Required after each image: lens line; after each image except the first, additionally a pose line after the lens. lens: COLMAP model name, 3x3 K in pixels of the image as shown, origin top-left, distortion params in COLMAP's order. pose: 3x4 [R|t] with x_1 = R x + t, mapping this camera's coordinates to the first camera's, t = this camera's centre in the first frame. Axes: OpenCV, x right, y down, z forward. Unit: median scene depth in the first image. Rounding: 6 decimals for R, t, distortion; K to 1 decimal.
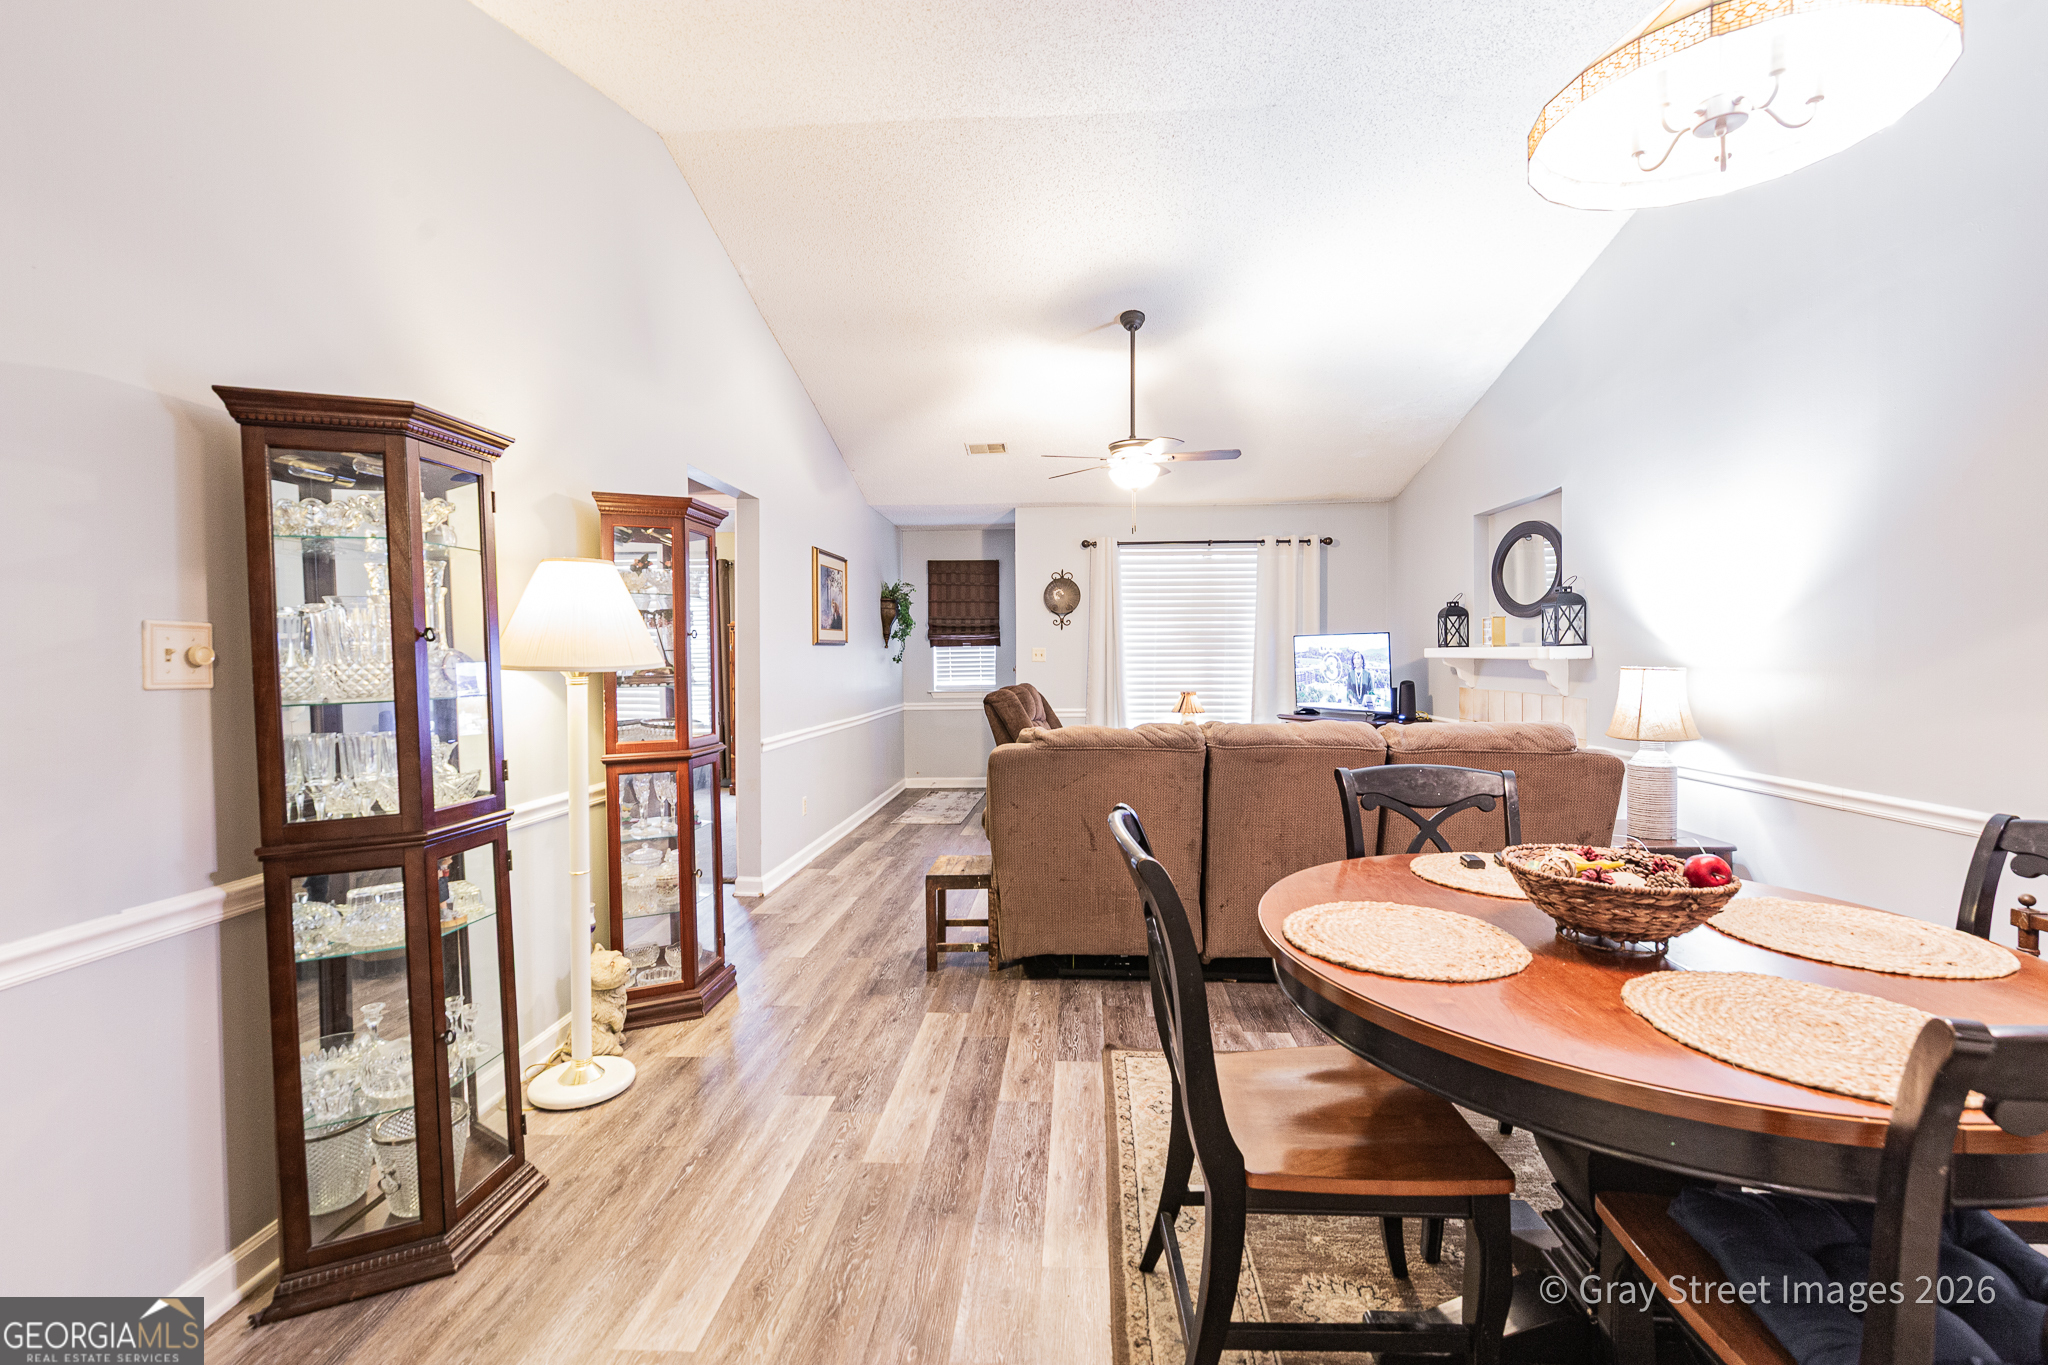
lens RADIAL K [[882.9, 0, 1029.7], [0, 882.9, 675.7], [0, 0, 1]] dist [0.001984, 0.000346]
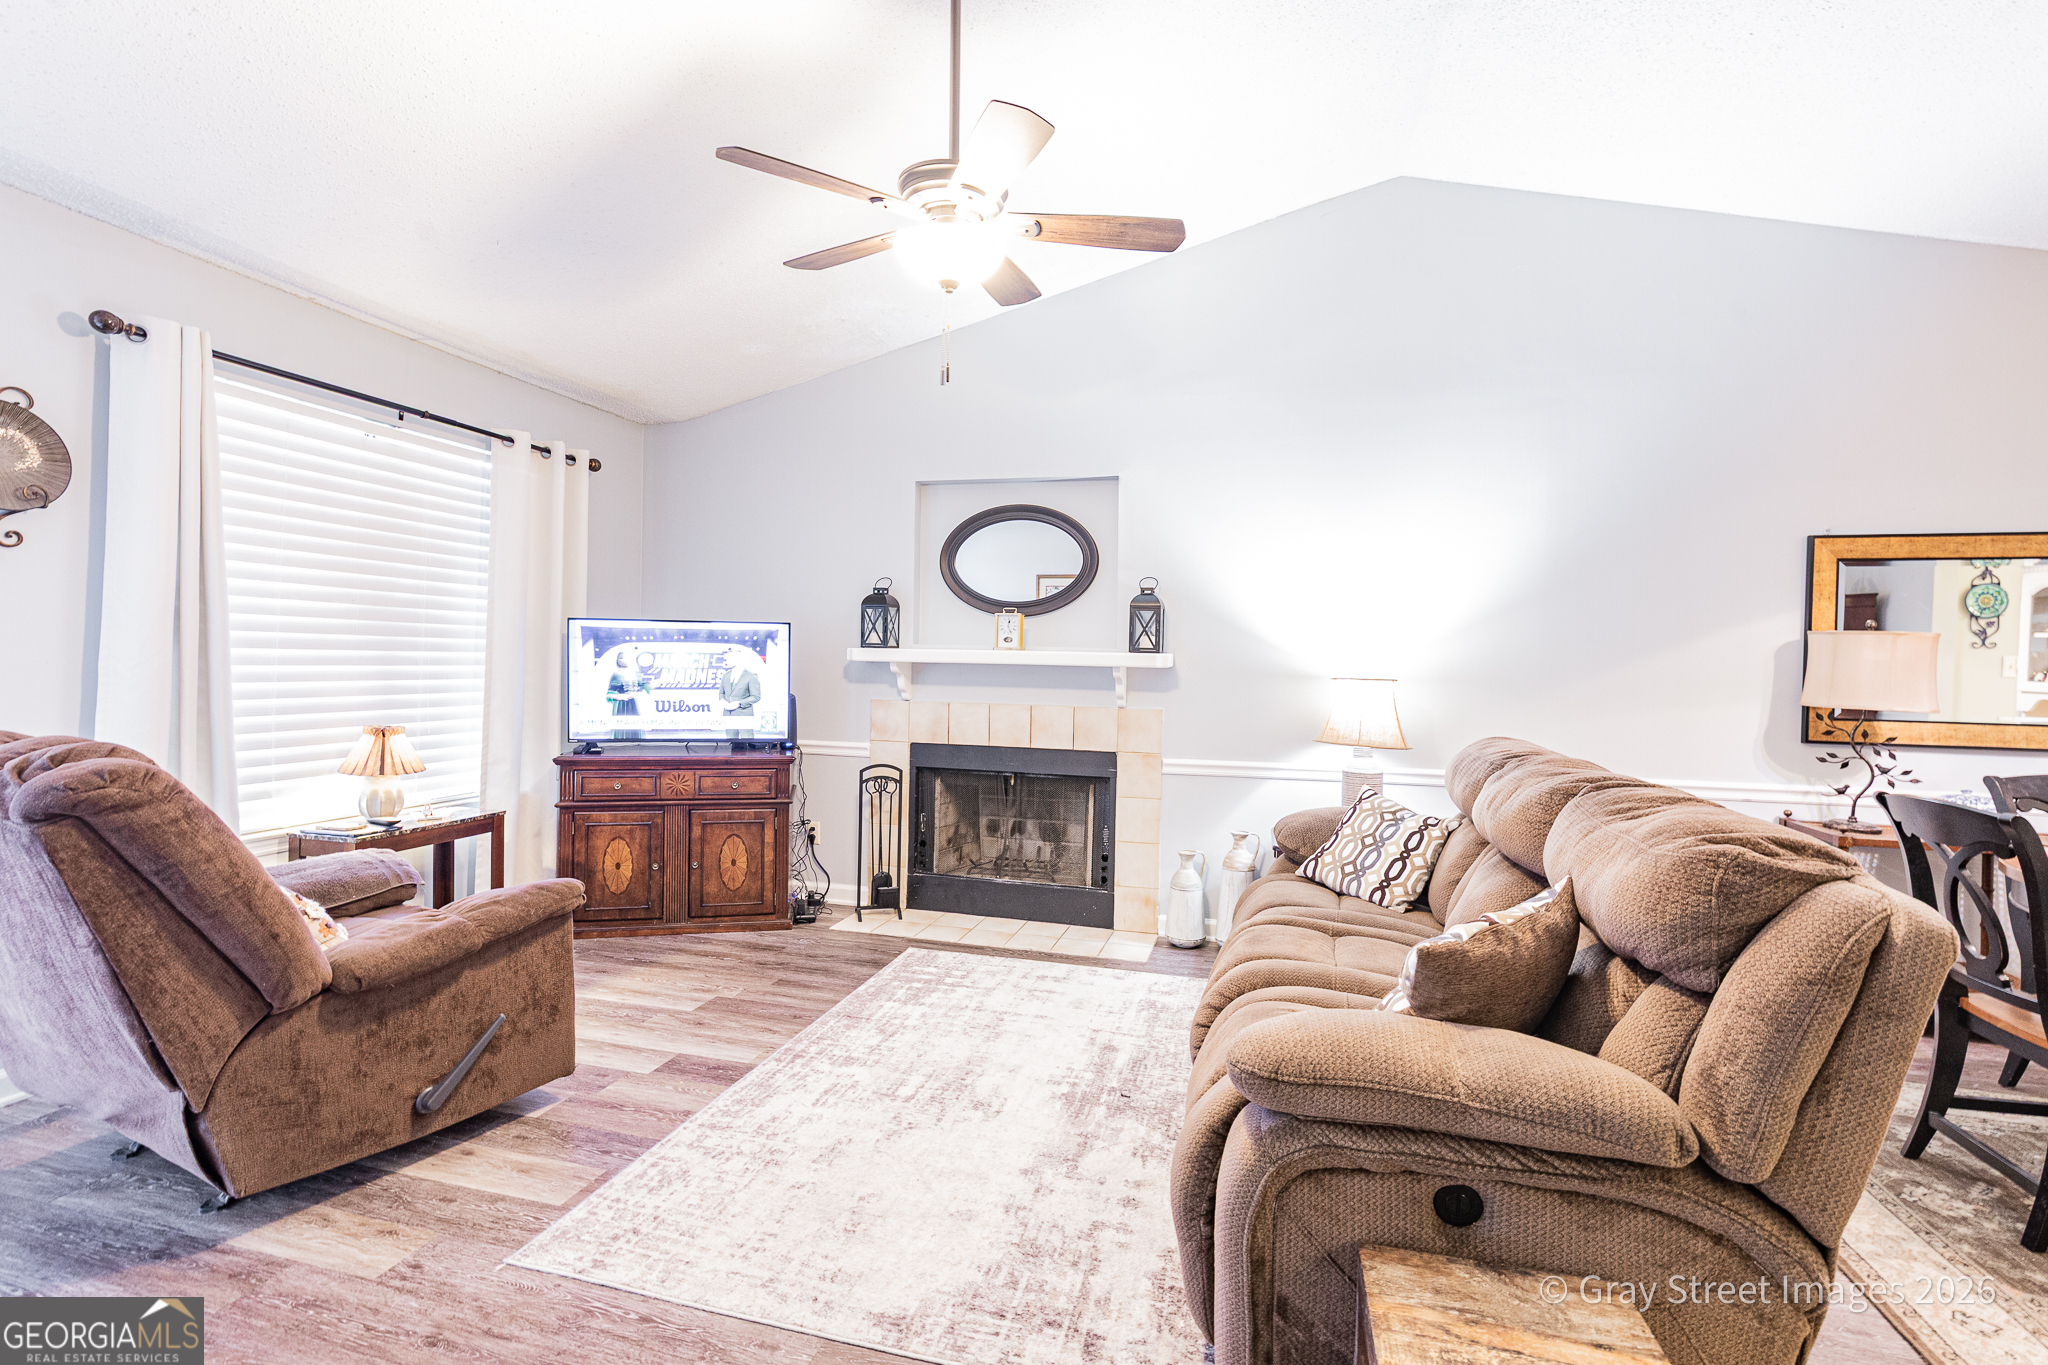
lens RADIAL K [[929.7, 0, 1026.5], [0, 929.7, 670.2], [0, 0, 1]] dist [-0.001623, 0.001686]
pose [[0.209861, -0.000958, 0.977731, -0.226033], [0.003582, 0.999994, 0.000211, -0.010093], [-0.977725, 0.003458, 0.209863, 0.577556]]
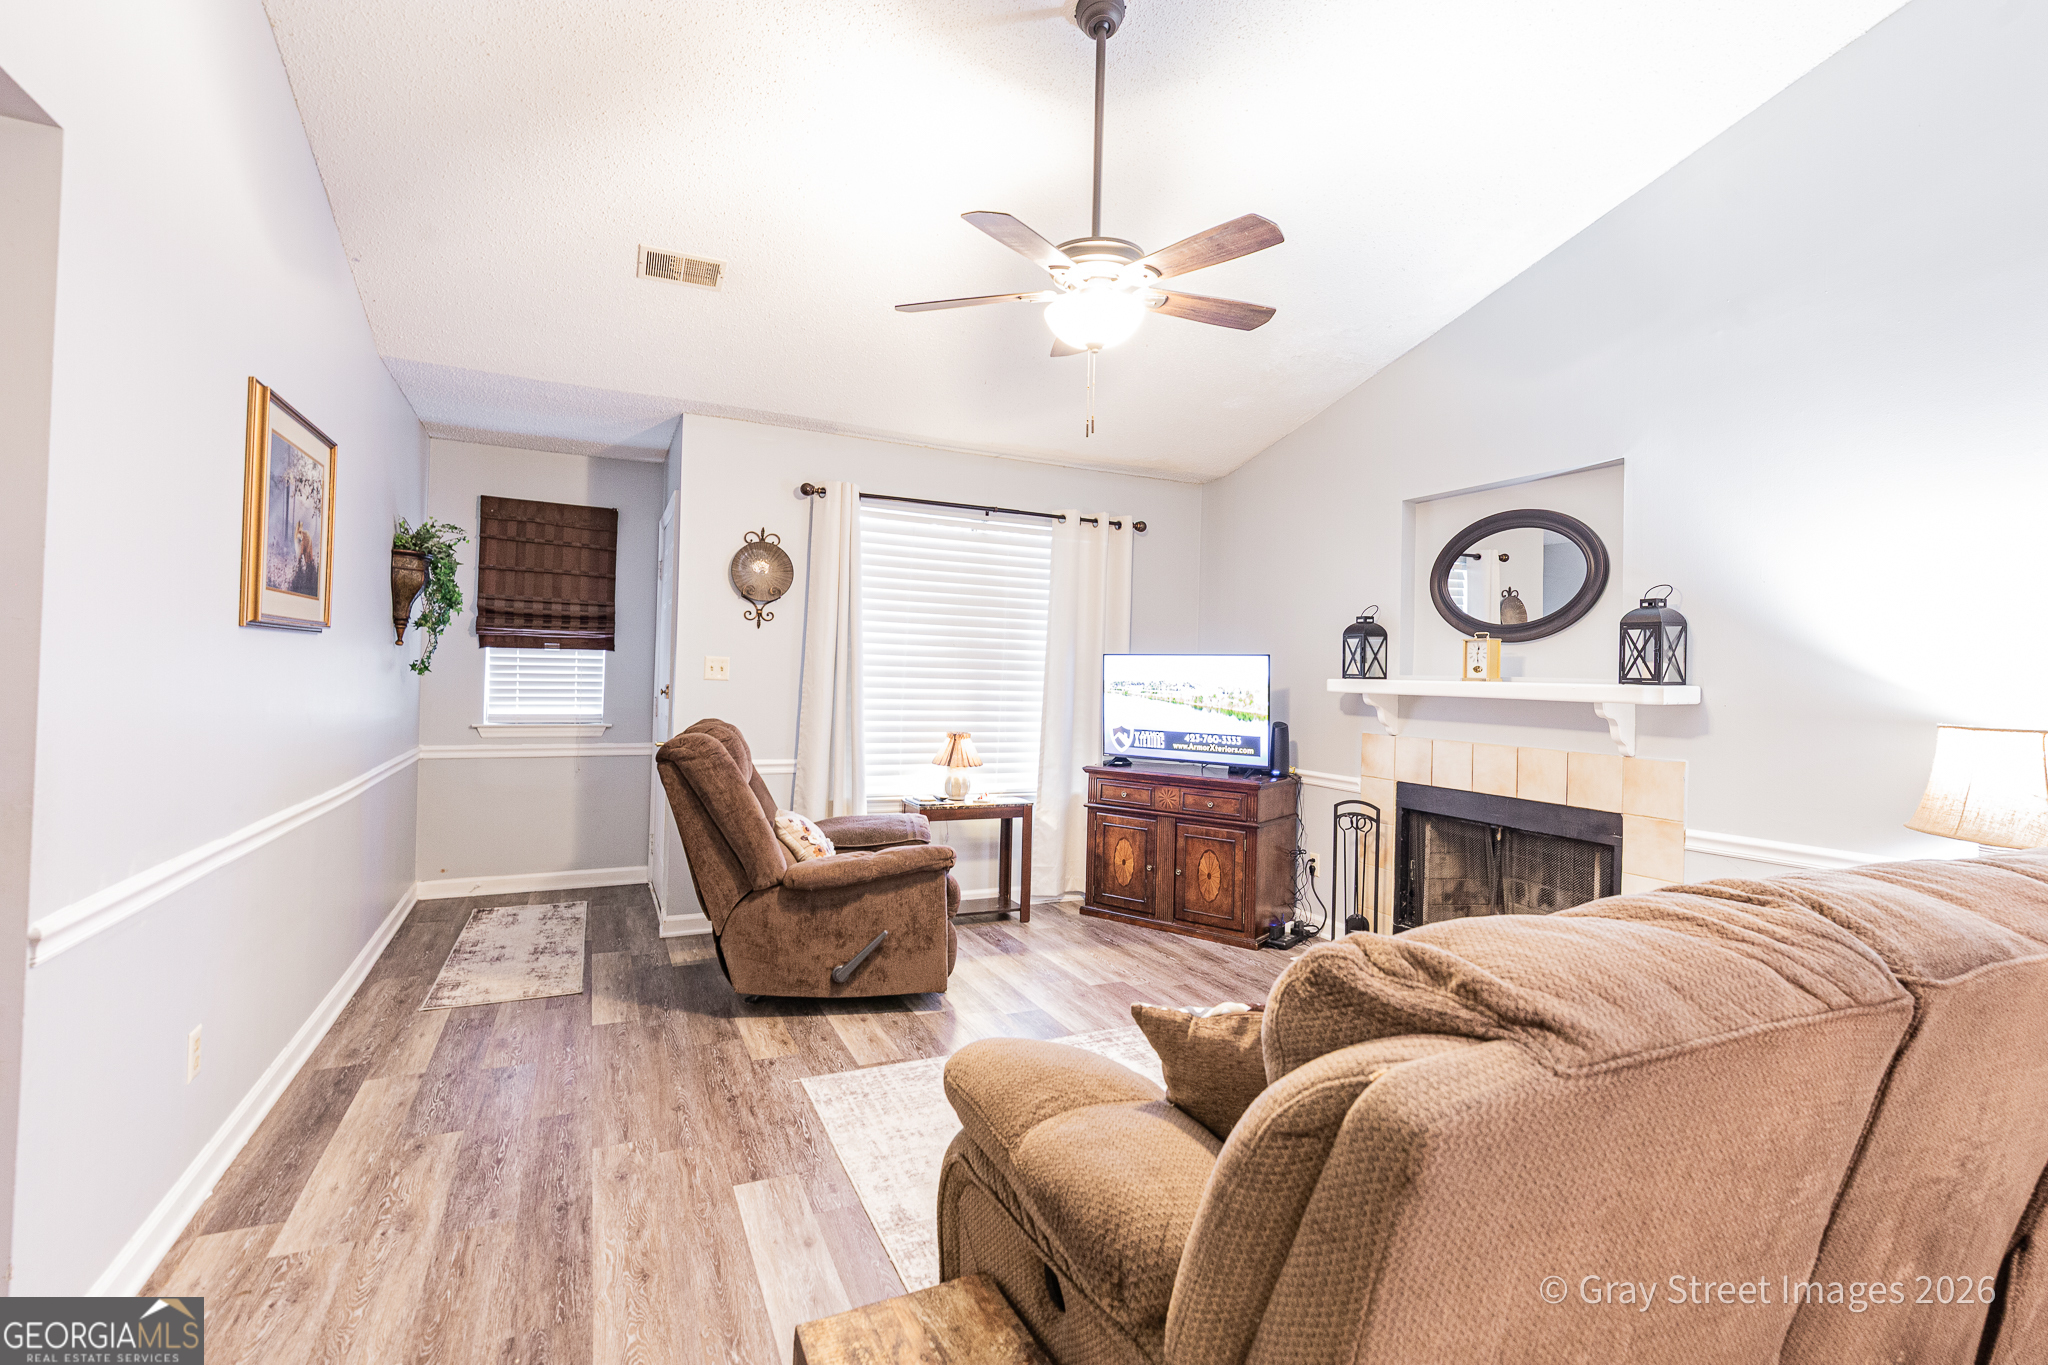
lens RADIAL K [[929.7, 0, 1026.3], [0, 929.7, 668.9], [0, 0, 1]] dist [-0.001623, 0.001686]
pose [[0.879031, 0.034449, 0.475519, -0.106867], [-0.020942, 0.999213, -0.033676, -0.006969], [-0.476305, 0.019644, 0.879061, 0.373724]]
